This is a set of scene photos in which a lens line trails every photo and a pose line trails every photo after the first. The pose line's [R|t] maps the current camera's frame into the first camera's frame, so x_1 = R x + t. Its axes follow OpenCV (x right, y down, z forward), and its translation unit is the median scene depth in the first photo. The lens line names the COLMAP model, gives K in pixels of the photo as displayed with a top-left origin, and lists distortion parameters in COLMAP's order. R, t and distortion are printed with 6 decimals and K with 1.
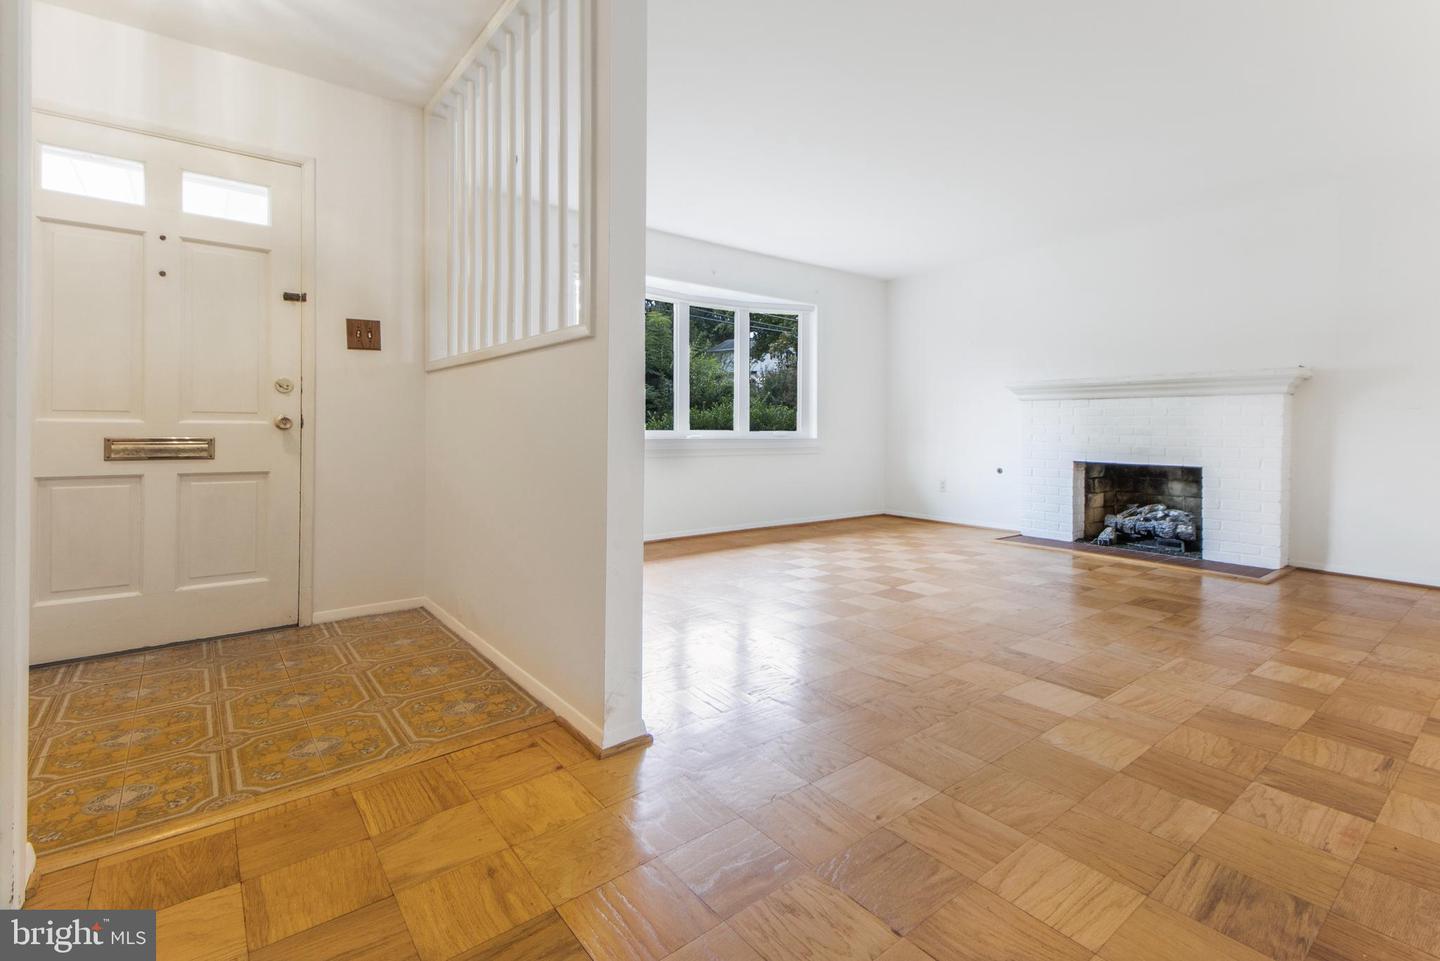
lens RADIAL K [[672.0, 0, 749.6], [0, 672.0, 430.8], [0, 0, 1]] dist [0.014704, -0.004025]
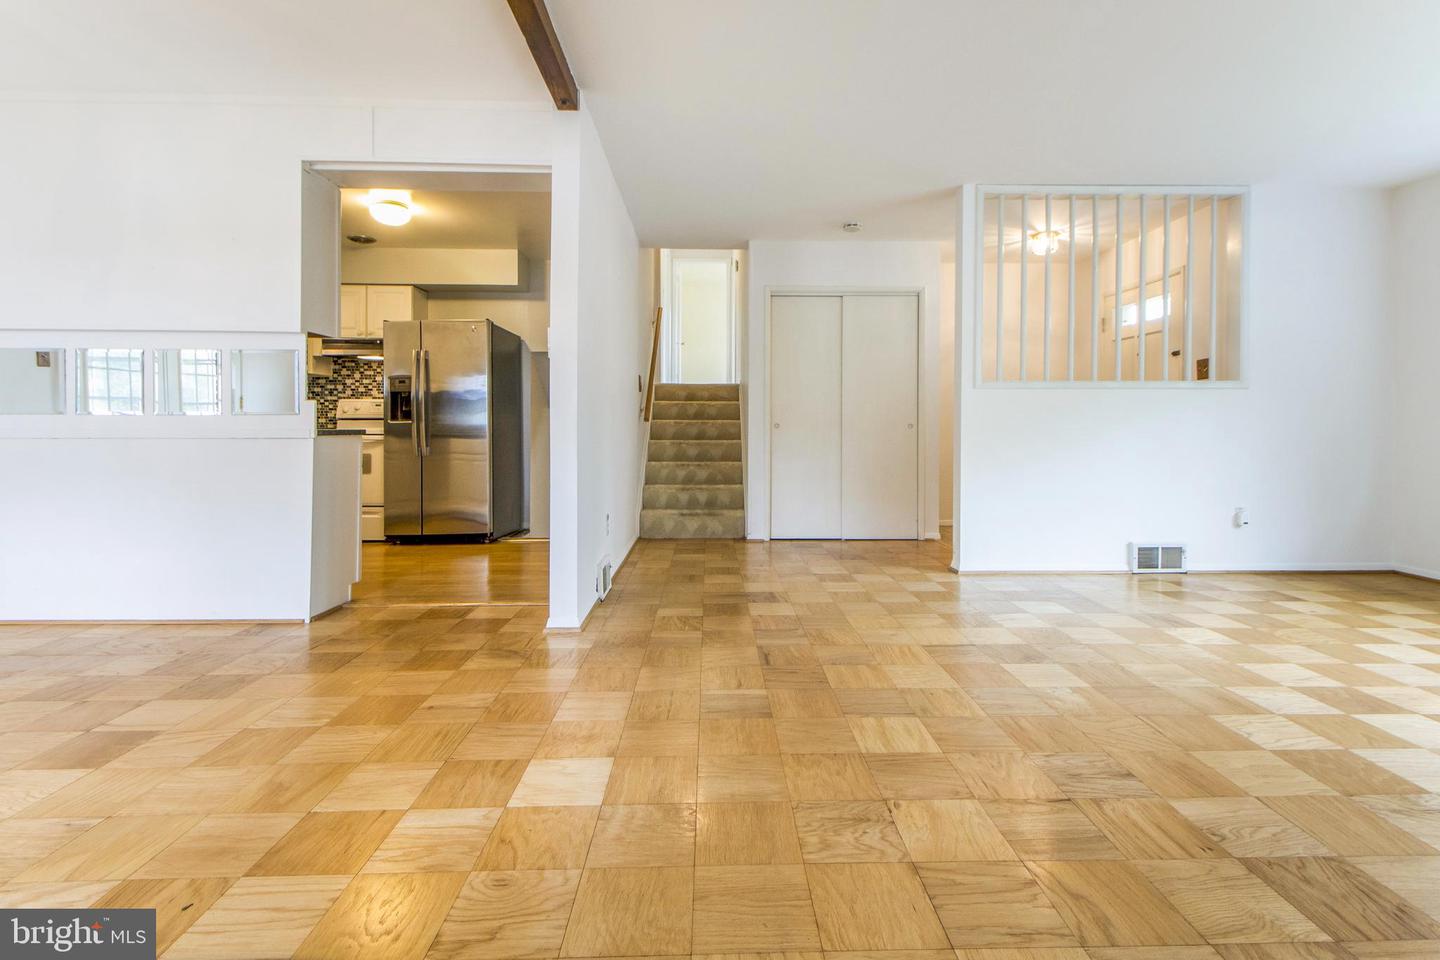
lens RADIAL K [[672.0, 0, 733.7], [0, 672.0, 428.5], [0, 0, 1]] dist [0.014704, -0.004025]
pose [[-0.609159, -0.003703, -0.793040, 0.755302], [-0.009602, 0.999950, 0.002706, -0.001003], [0.792990, 0.009263, -0.609164, 0.646553]]
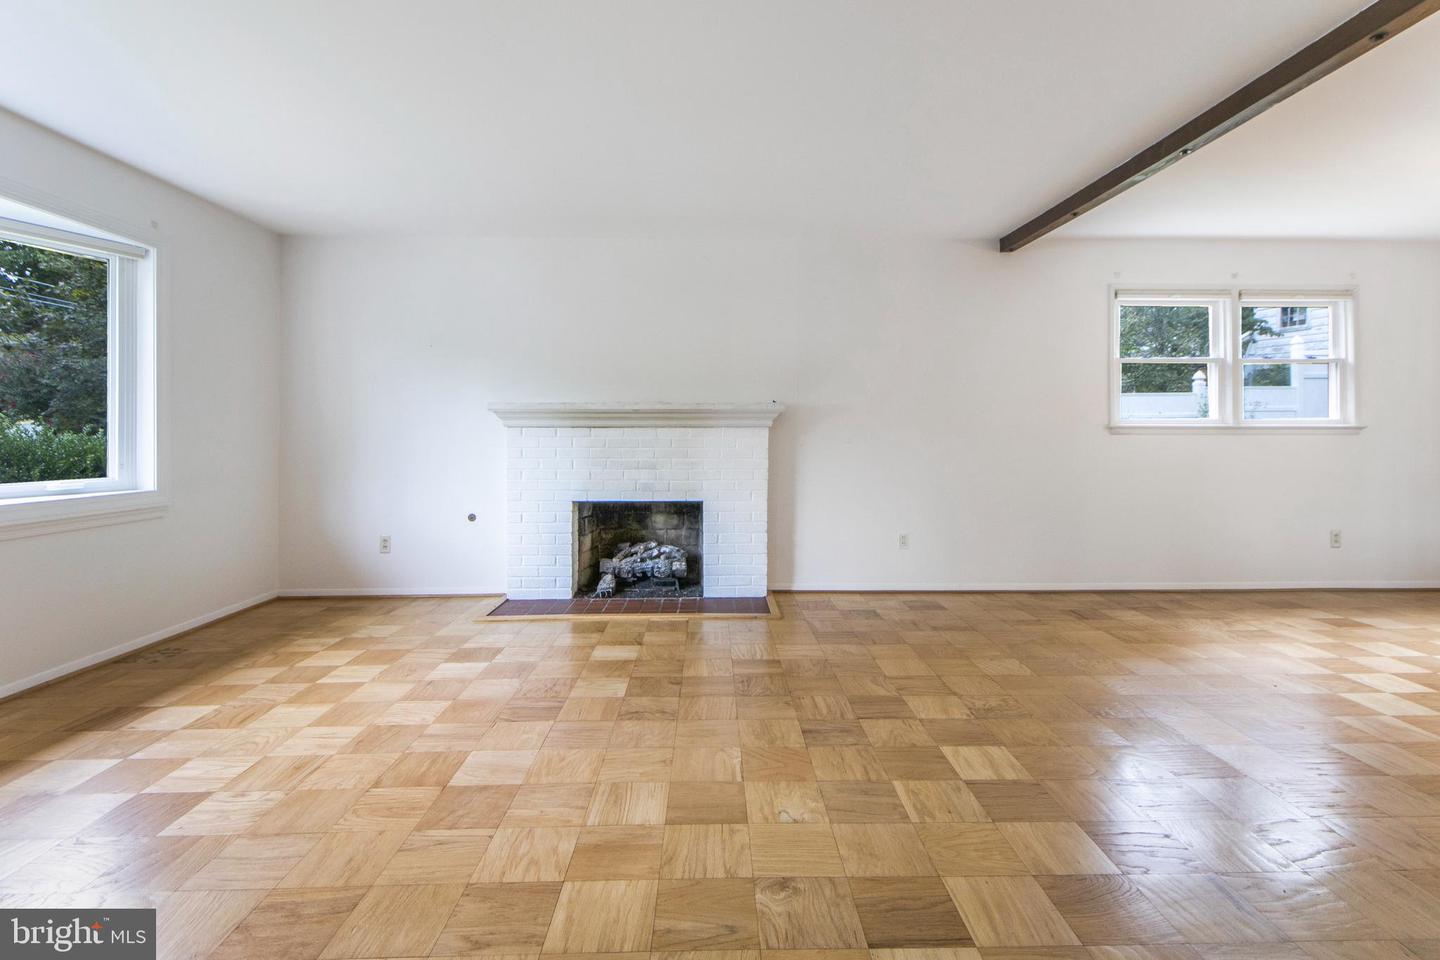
lens RADIAL K [[672.0, 0, 729.5], [0, 672.0, 435.2], [0, 0, 1]] dist [0.014704, -0.004025]
pose [[0.621819, -0.004174, 0.783150, -0.051185], [0.006916, 0.999976, -0.000161, -0.036486], [-0.783130, 0.005516, 0.621833, 0.340299]]
